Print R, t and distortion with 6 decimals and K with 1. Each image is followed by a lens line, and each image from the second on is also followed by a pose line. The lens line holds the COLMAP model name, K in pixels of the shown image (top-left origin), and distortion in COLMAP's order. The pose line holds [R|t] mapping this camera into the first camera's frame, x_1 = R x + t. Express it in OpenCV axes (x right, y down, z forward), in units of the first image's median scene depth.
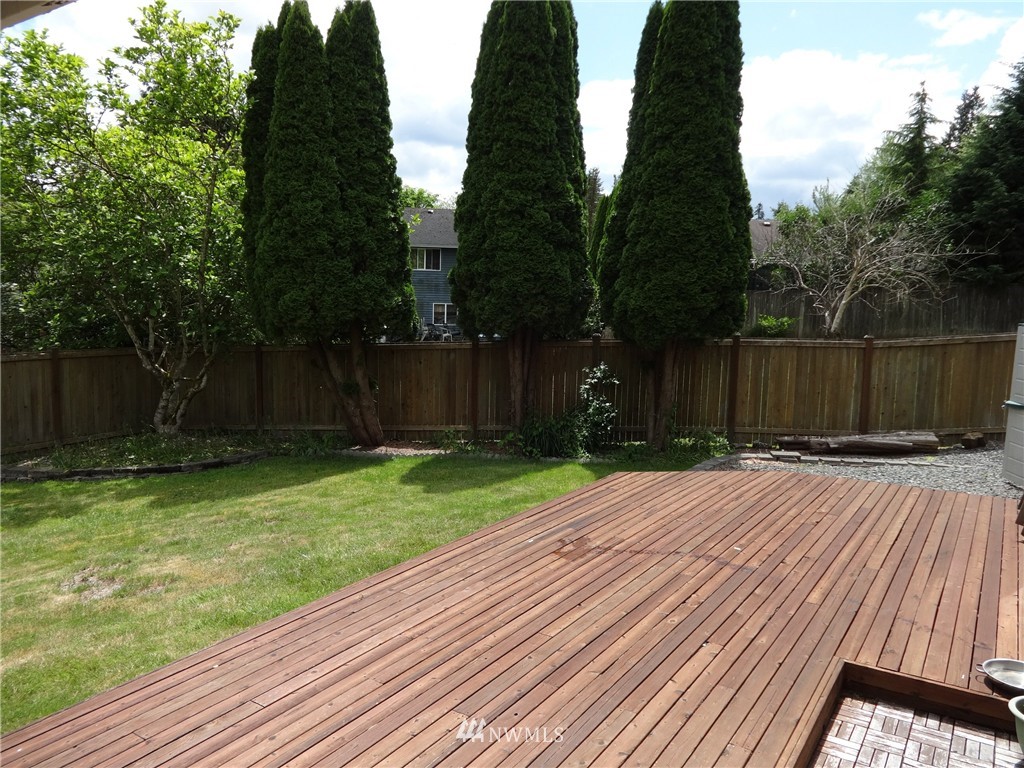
lens RADIAL K [[764.0, 0, 515.6], [0, 764.0, 389.6], [0, 0, 1]] dist [0.017864, -0.002655]
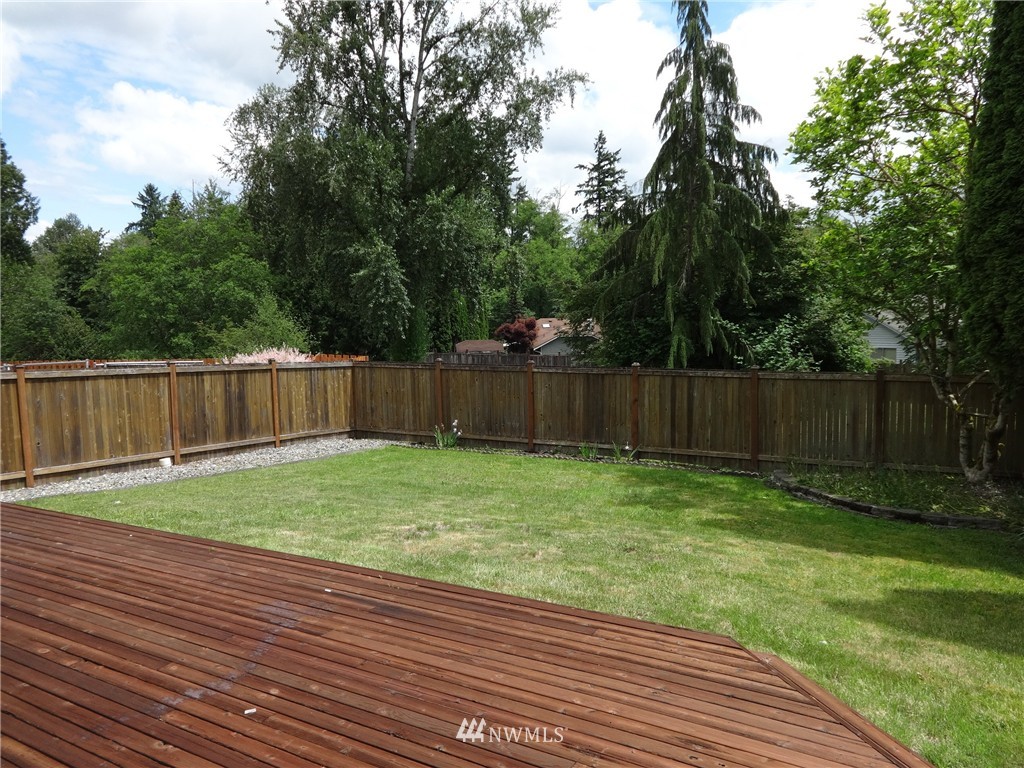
lens RADIAL K [[764.0, 0, 515.8], [0, 764.0, 381.9], [0, 0, 1]] dist [0.017864, -0.002655]
pose [[0.039838, 0.057121, -0.997572, 0.710247], [-0.098428, 0.993733, 0.052971, -0.085476], [0.994346, 0.096079, 0.045211, 0.917493]]
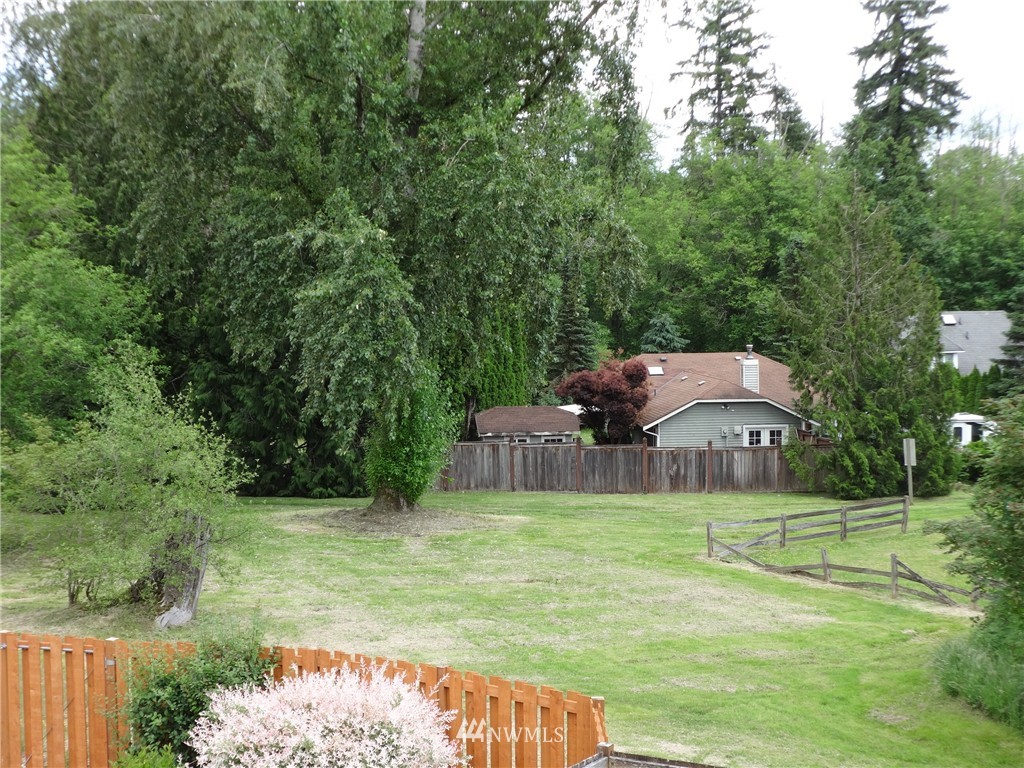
lens RADIAL K [[1491.2, 0, 514.3], [0, 1491.2, 380.8], [0, 0, 1]] dist [0.002262, 0.000000]
pose [[0.053432, 0.028945, -0.998152, -0.252817], [-0.109497, 0.993722, 0.022955, -0.411687], [0.992550, 0.108068, 0.056266, 0.248846]]
